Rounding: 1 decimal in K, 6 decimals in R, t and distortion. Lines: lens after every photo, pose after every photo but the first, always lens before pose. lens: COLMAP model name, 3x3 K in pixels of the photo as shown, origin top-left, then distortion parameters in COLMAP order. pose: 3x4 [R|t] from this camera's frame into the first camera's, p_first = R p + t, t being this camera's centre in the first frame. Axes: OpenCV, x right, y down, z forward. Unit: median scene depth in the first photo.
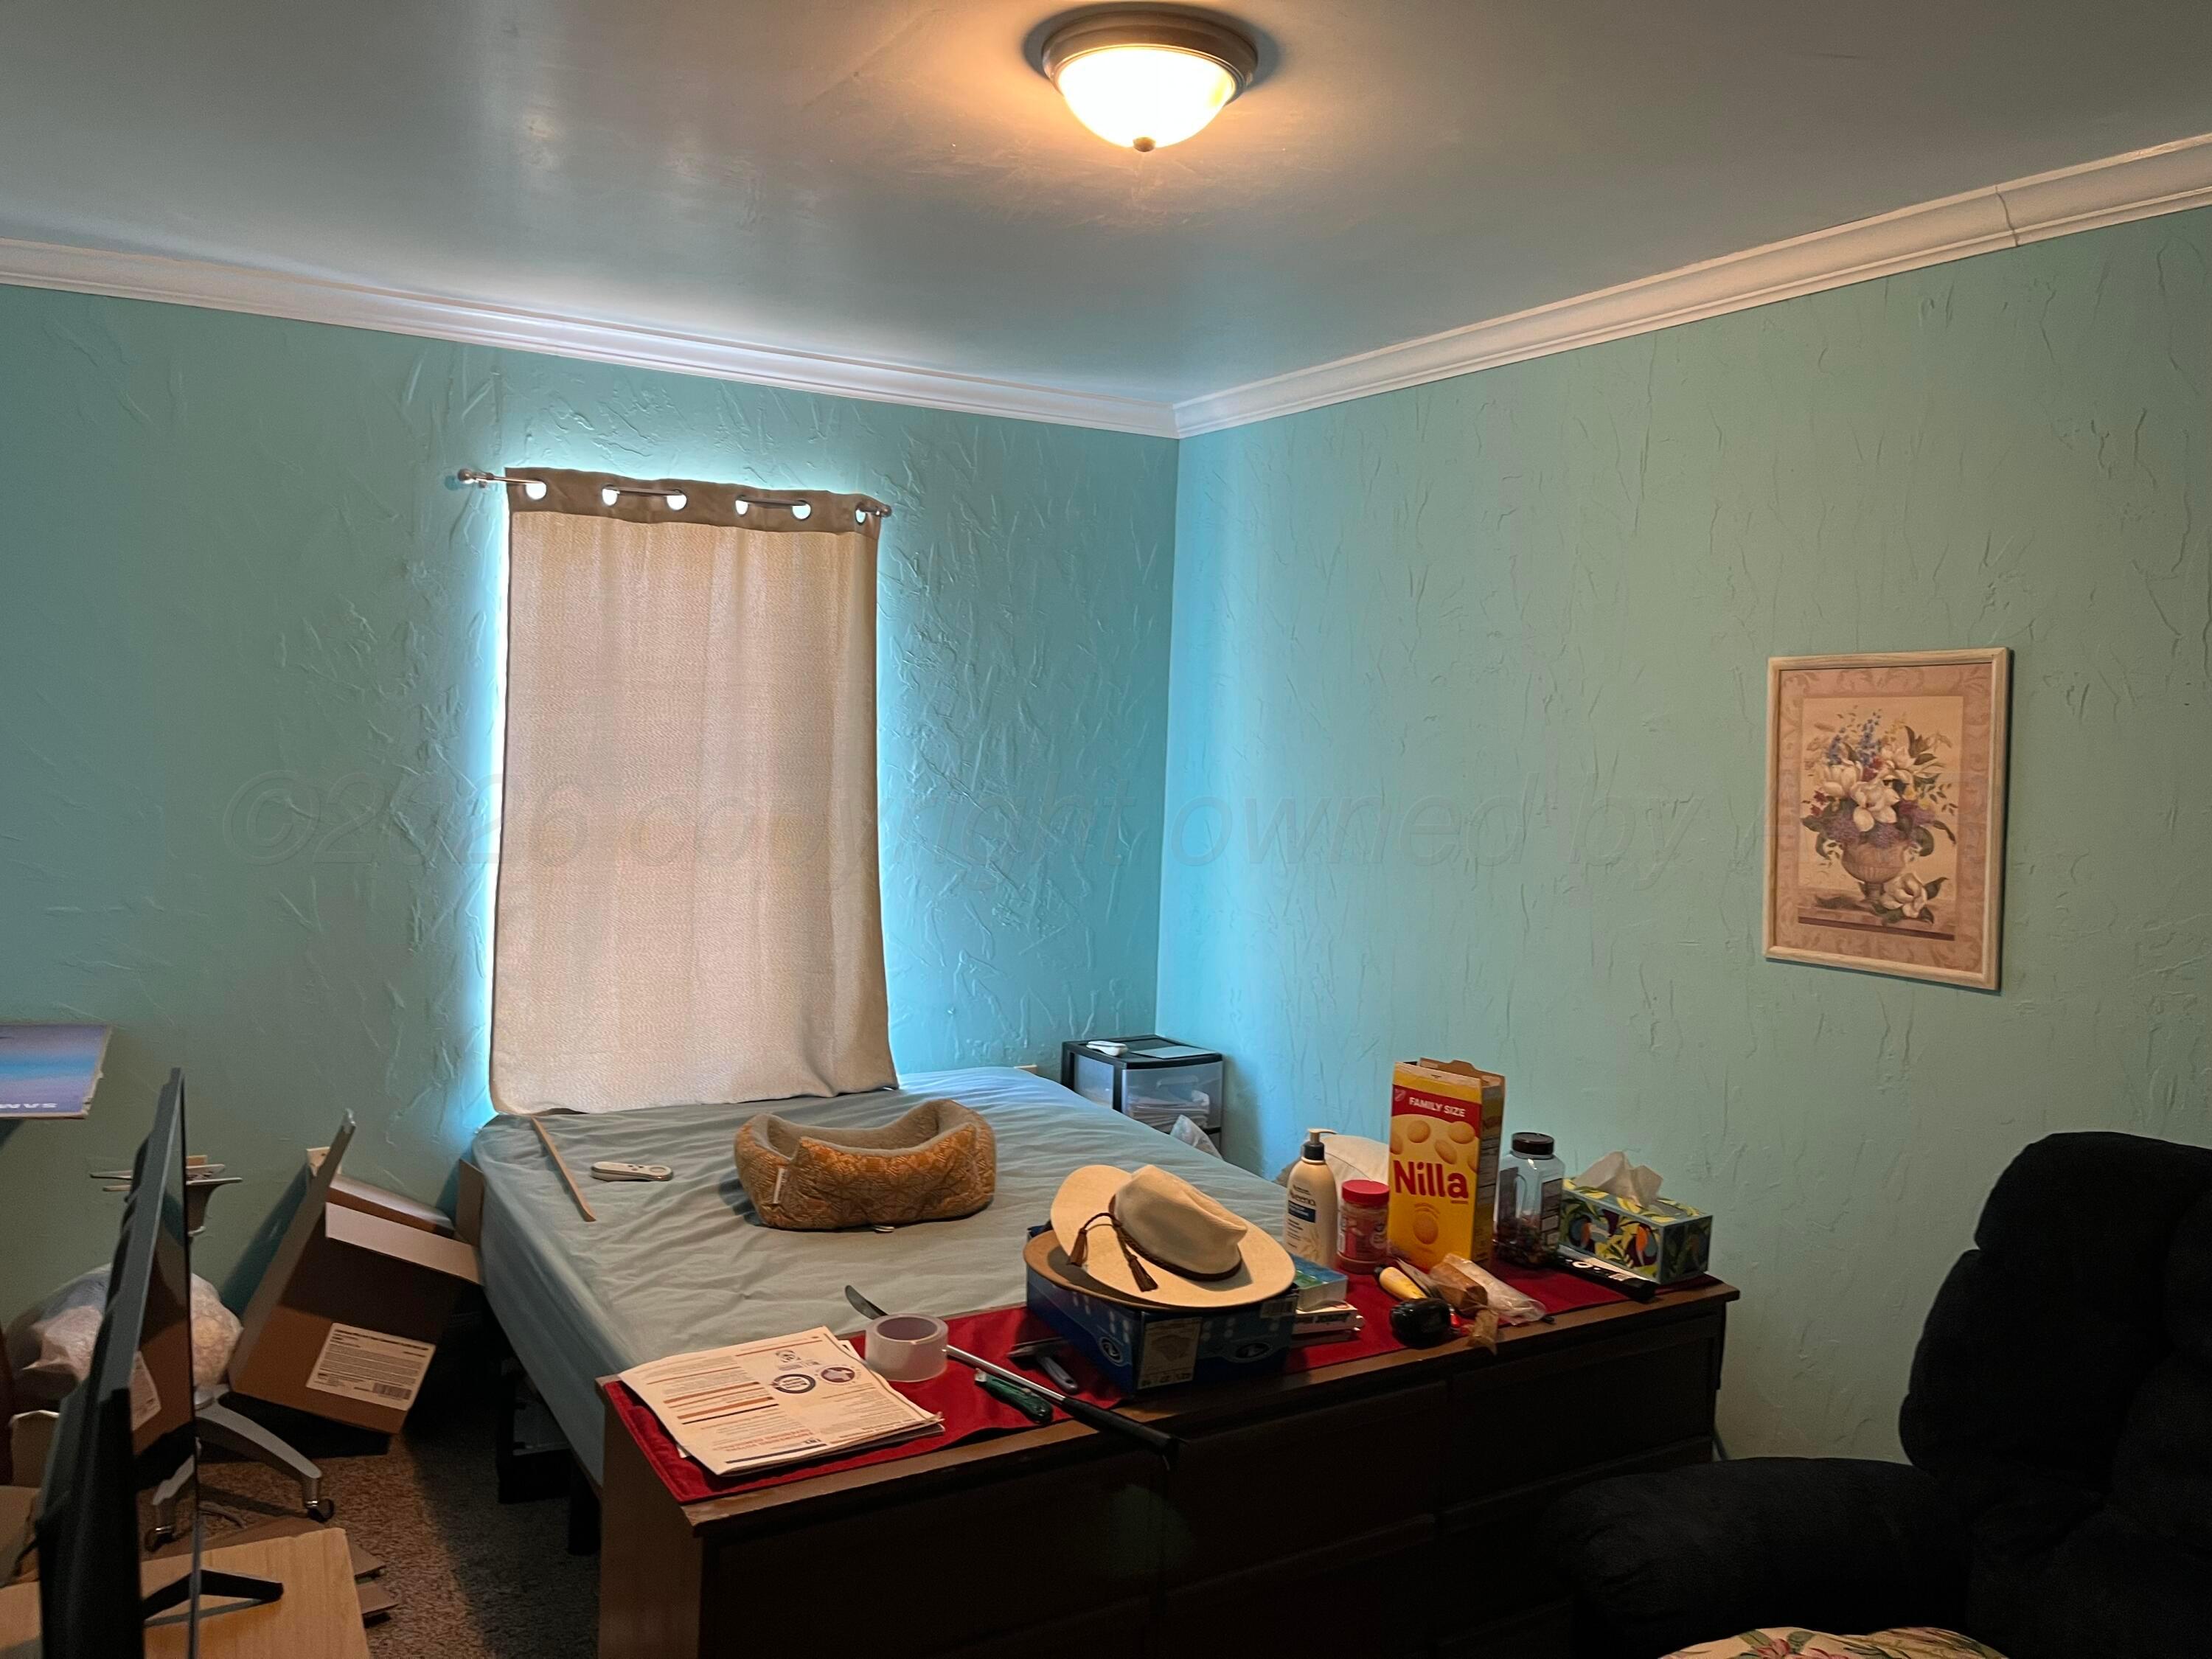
lens RADIAL K [[1672.0, 0, 1115.7], [0, 1672.0, 832.0], [0, 0, 1]] dist [0.054268, -0.059201]
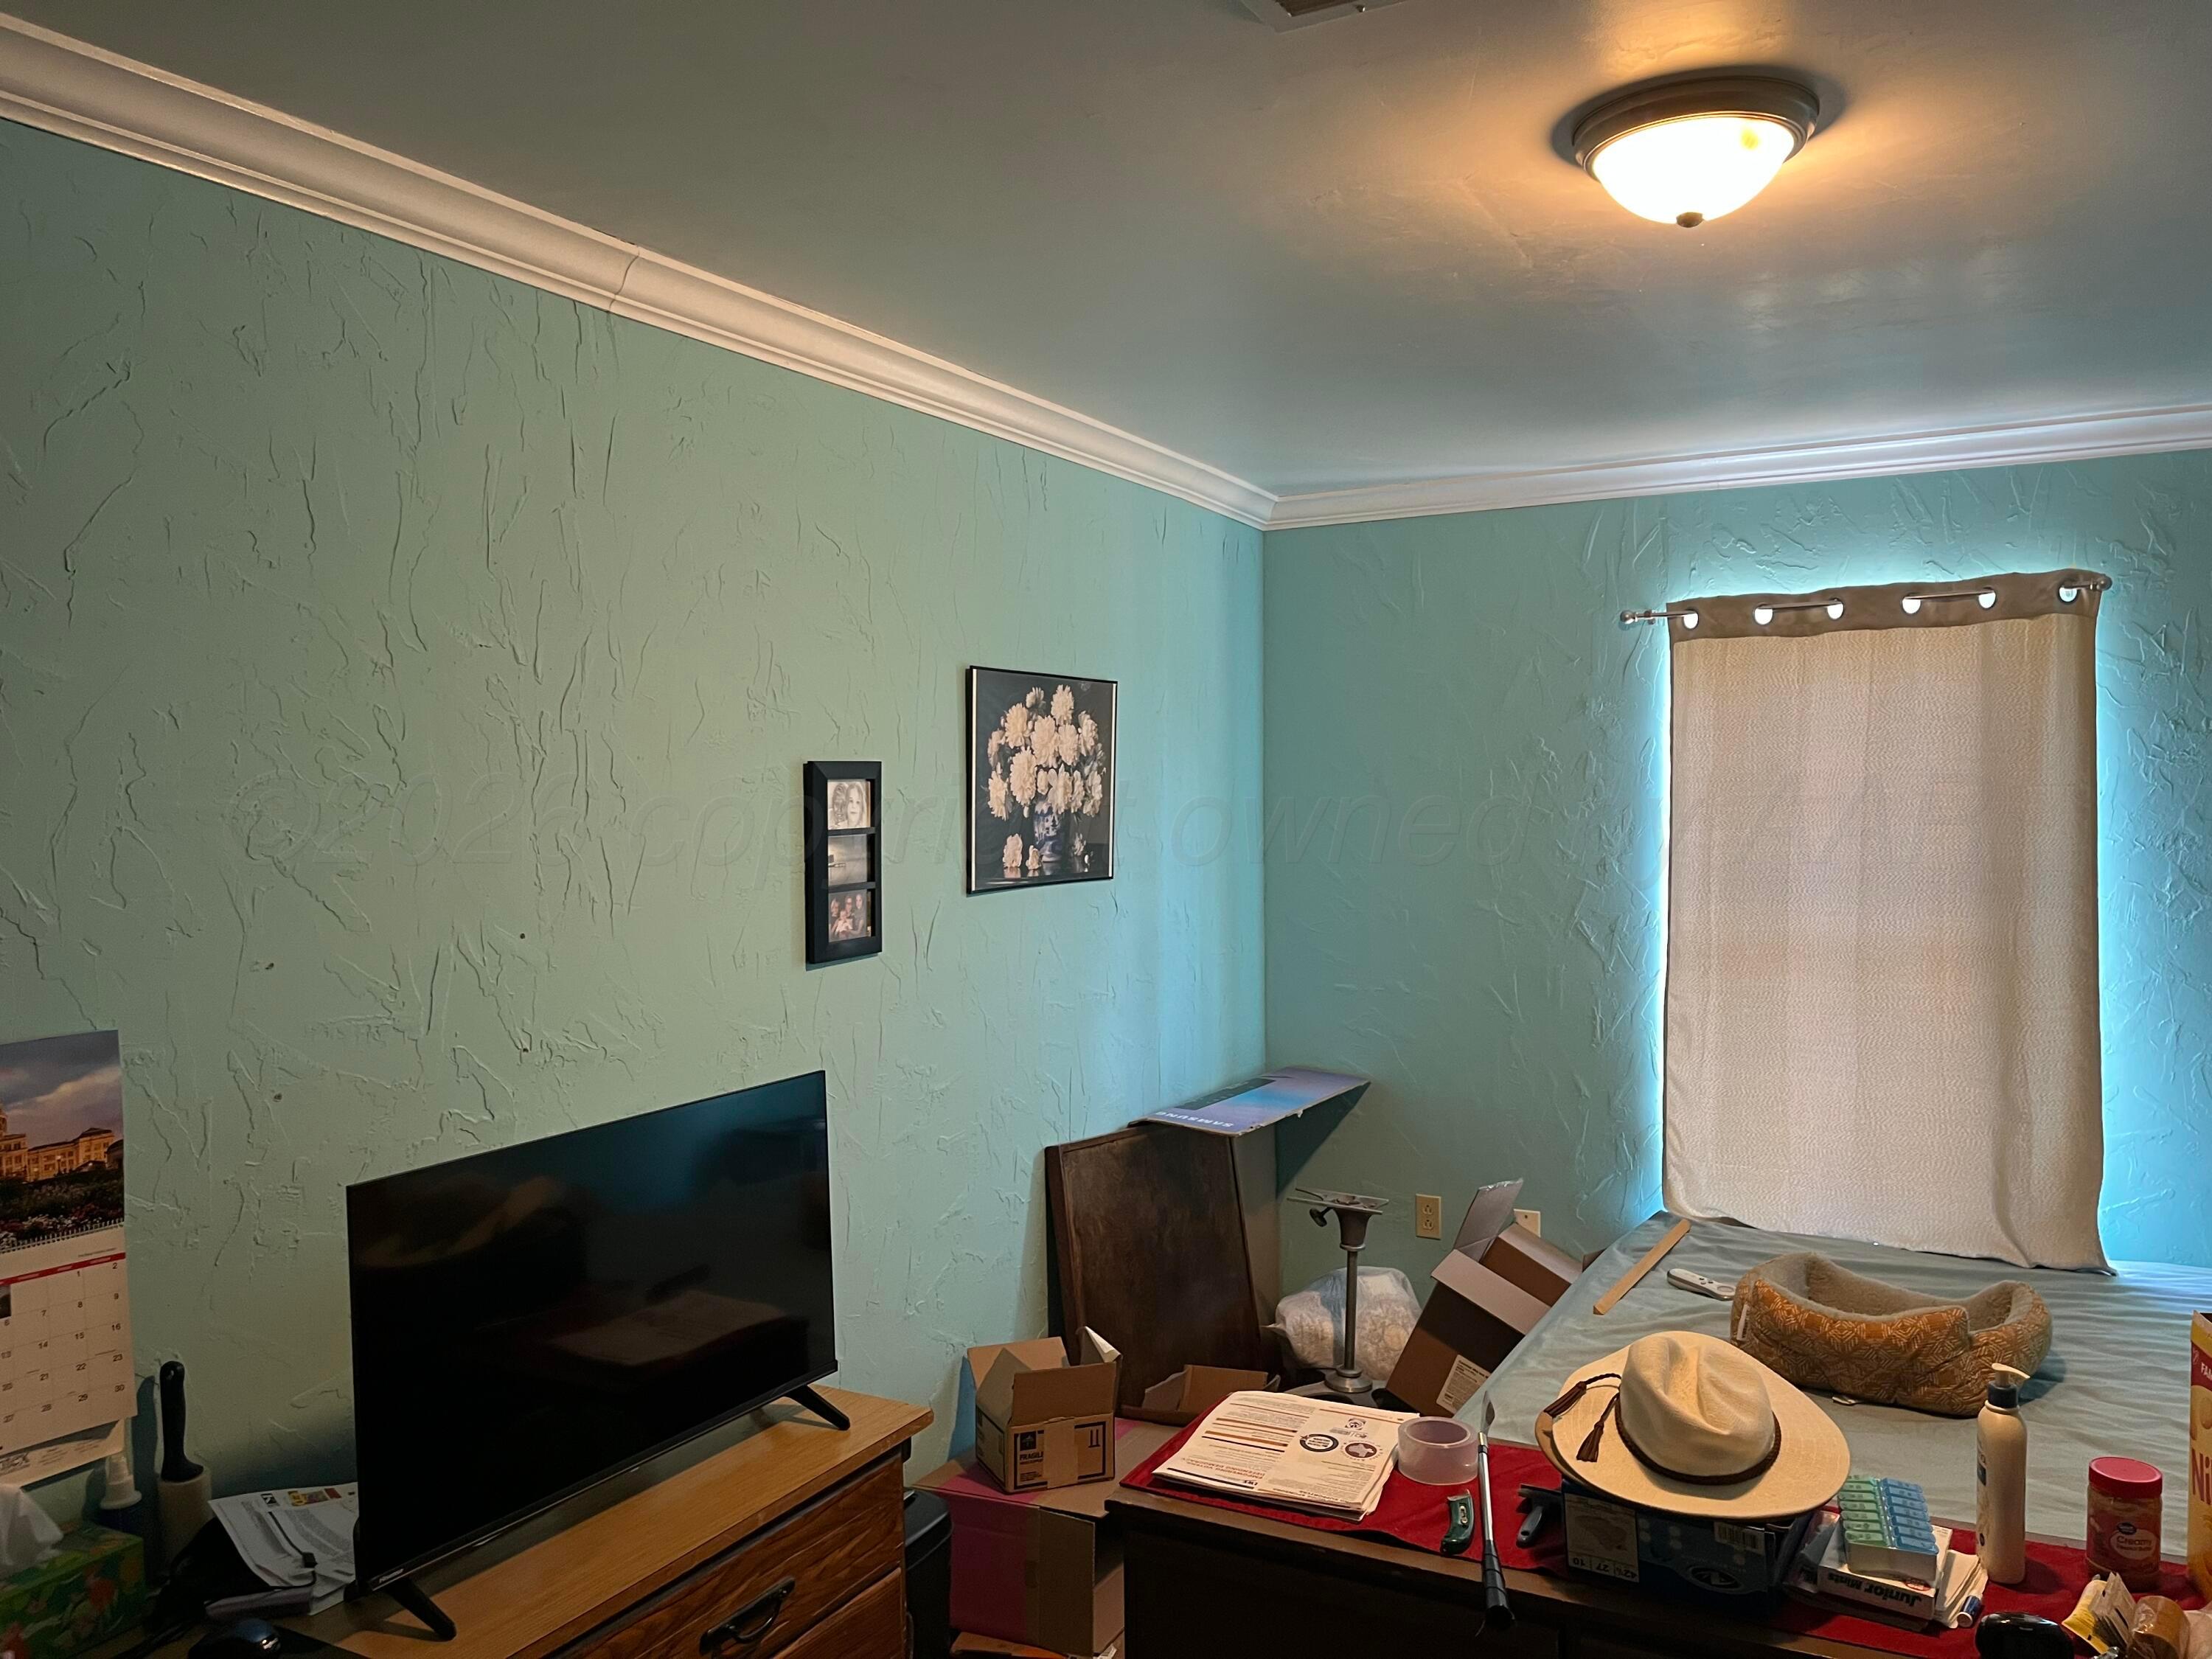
lens RADIAL K [[1672.0, 0, 1117.2], [0, 1672.0, 830.1], [0, 0, 1]] dist [0.054268, -0.059201]
pose [[0.519723, -0.016853, -0.854168, 0.363392], [-0.037773, 0.998374, -0.042682, -0.012537], [0.853499, 0.054448, 0.518242, 0.149841]]
